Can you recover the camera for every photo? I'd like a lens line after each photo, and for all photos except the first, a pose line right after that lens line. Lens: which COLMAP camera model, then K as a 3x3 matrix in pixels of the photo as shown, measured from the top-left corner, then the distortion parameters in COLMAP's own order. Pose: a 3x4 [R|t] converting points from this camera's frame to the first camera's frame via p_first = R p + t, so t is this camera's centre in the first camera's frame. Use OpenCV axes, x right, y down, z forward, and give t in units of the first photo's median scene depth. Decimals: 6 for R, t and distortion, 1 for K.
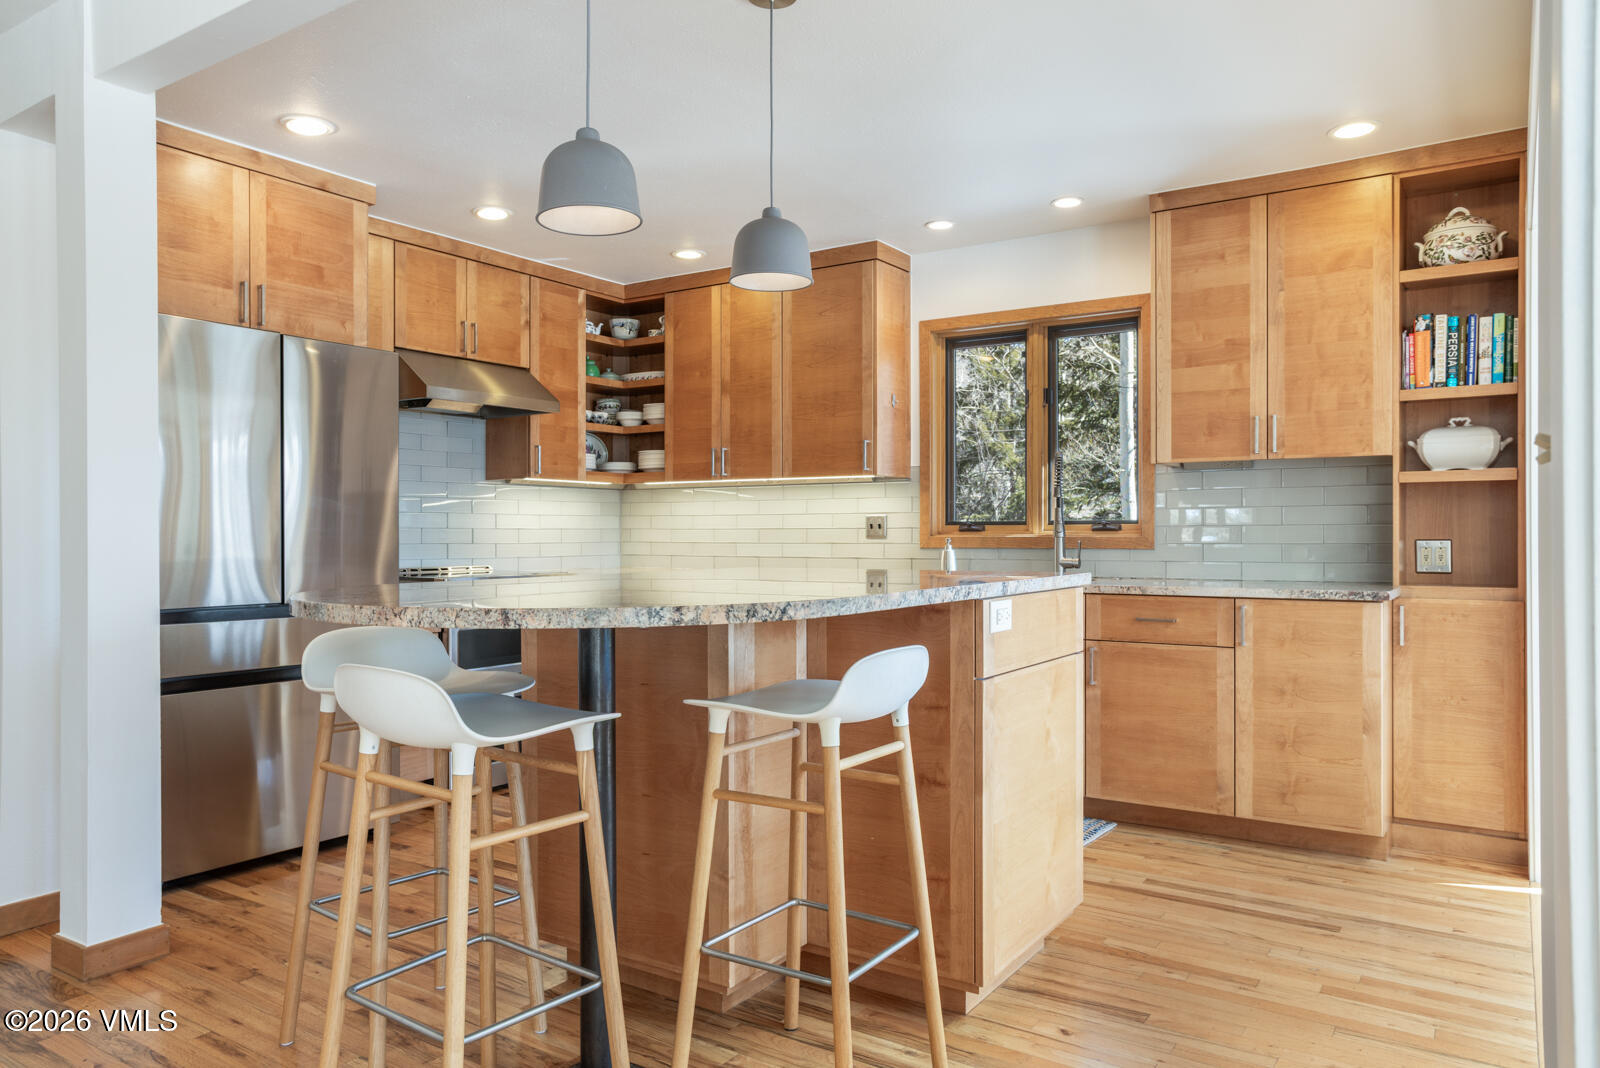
lens RADIAL K [[1099.4, 0, 790.7], [0, 1099.4, 532.8], [0, 0, 1]] dist [0.005843, 0.007529]
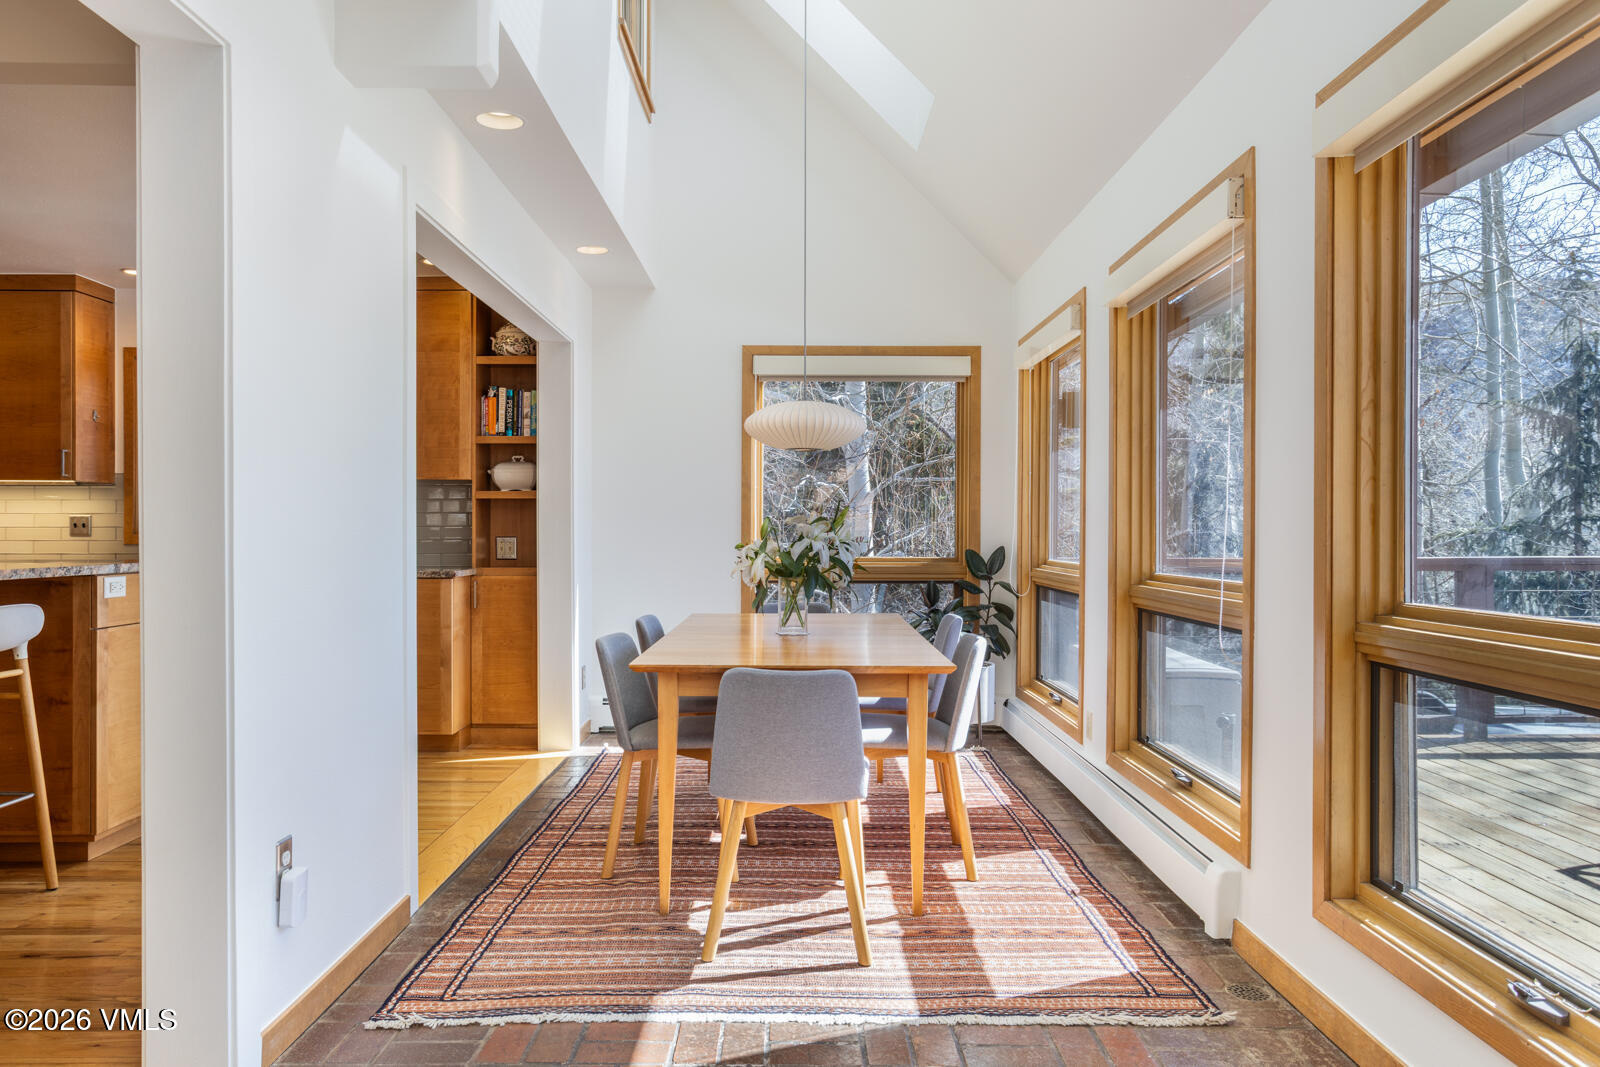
lens RADIAL K [[1099.4, 0, 768.5], [0, 1099.4, 530.2], [0, 0, 1]] dist [0.005843, 0.007529]
pose [[0.837137, 0.003201, 0.546984, 0.069306], [-0.002119, 0.999994, -0.002609, 0.000451], [-0.546989, 0.001026, 0.837139, -0.444215]]
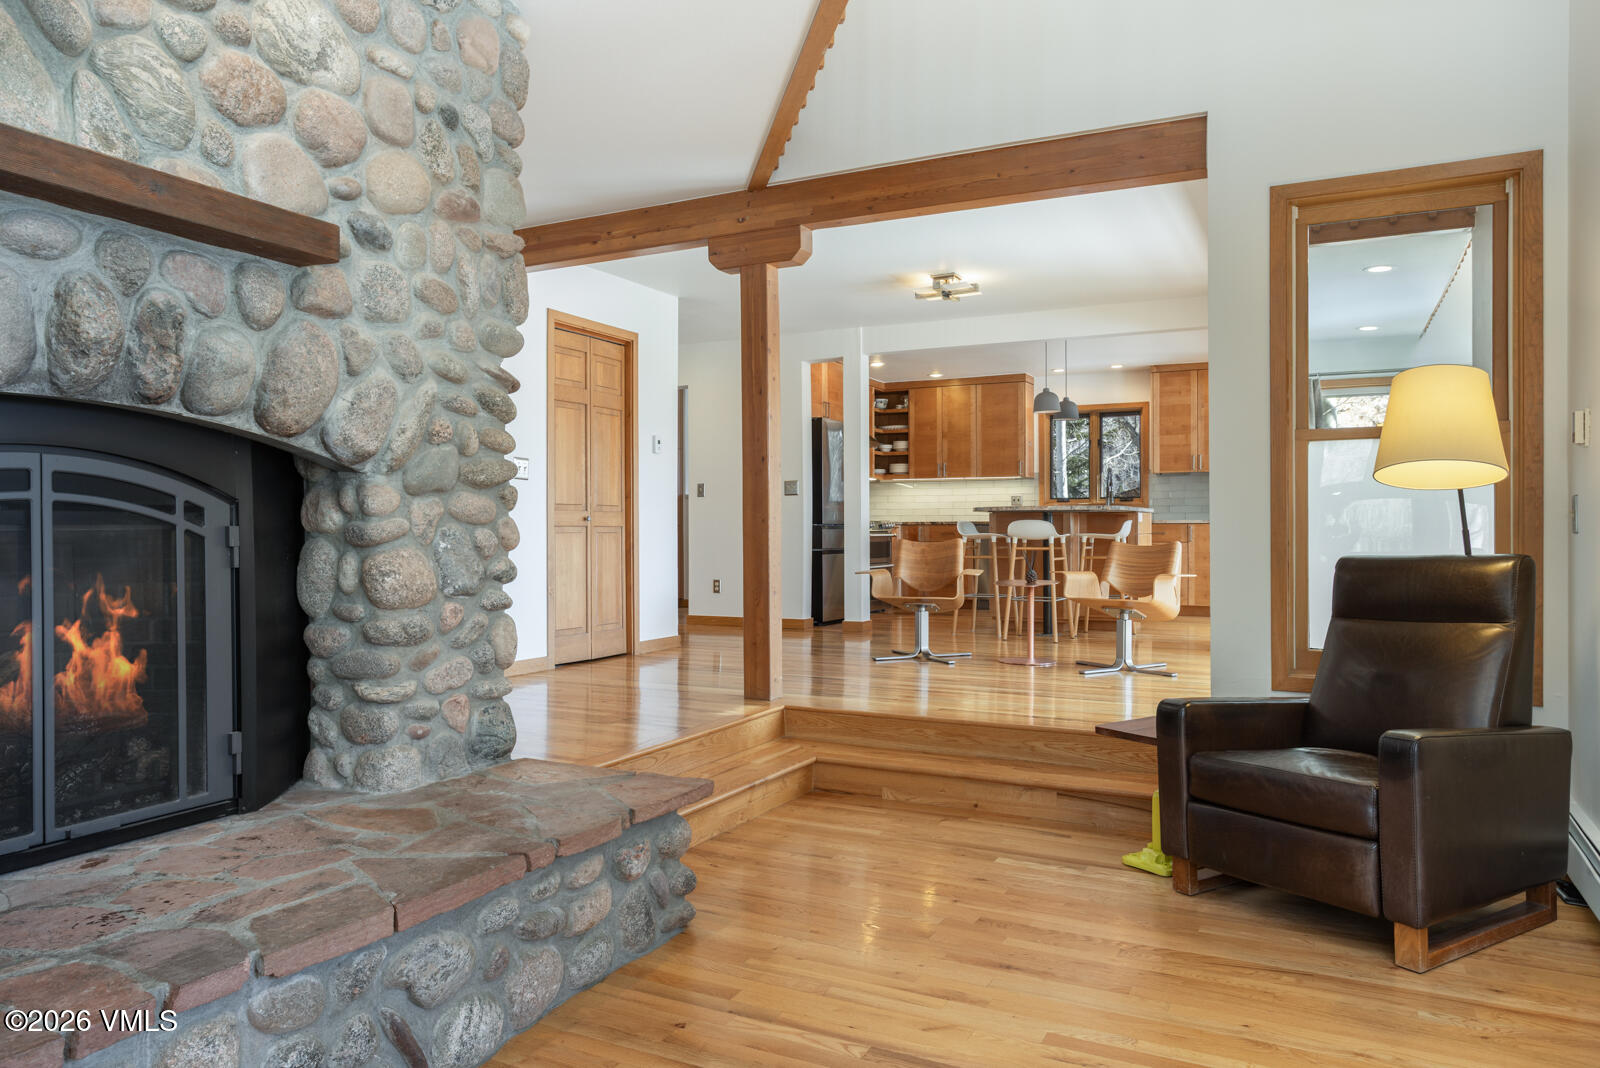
lens RADIAL K [[1099.4, 0, 763.5], [0, 1099.4, 526.0], [0, 0, 1]] dist [0.005843, 0.007529]
pose [[0.995615, 0.000743, 0.093545, -0.847405], [-0.000539, 0.999997, -0.002214, 0.068513], [-0.093546, 0.002154, 0.995613, -1.520699]]
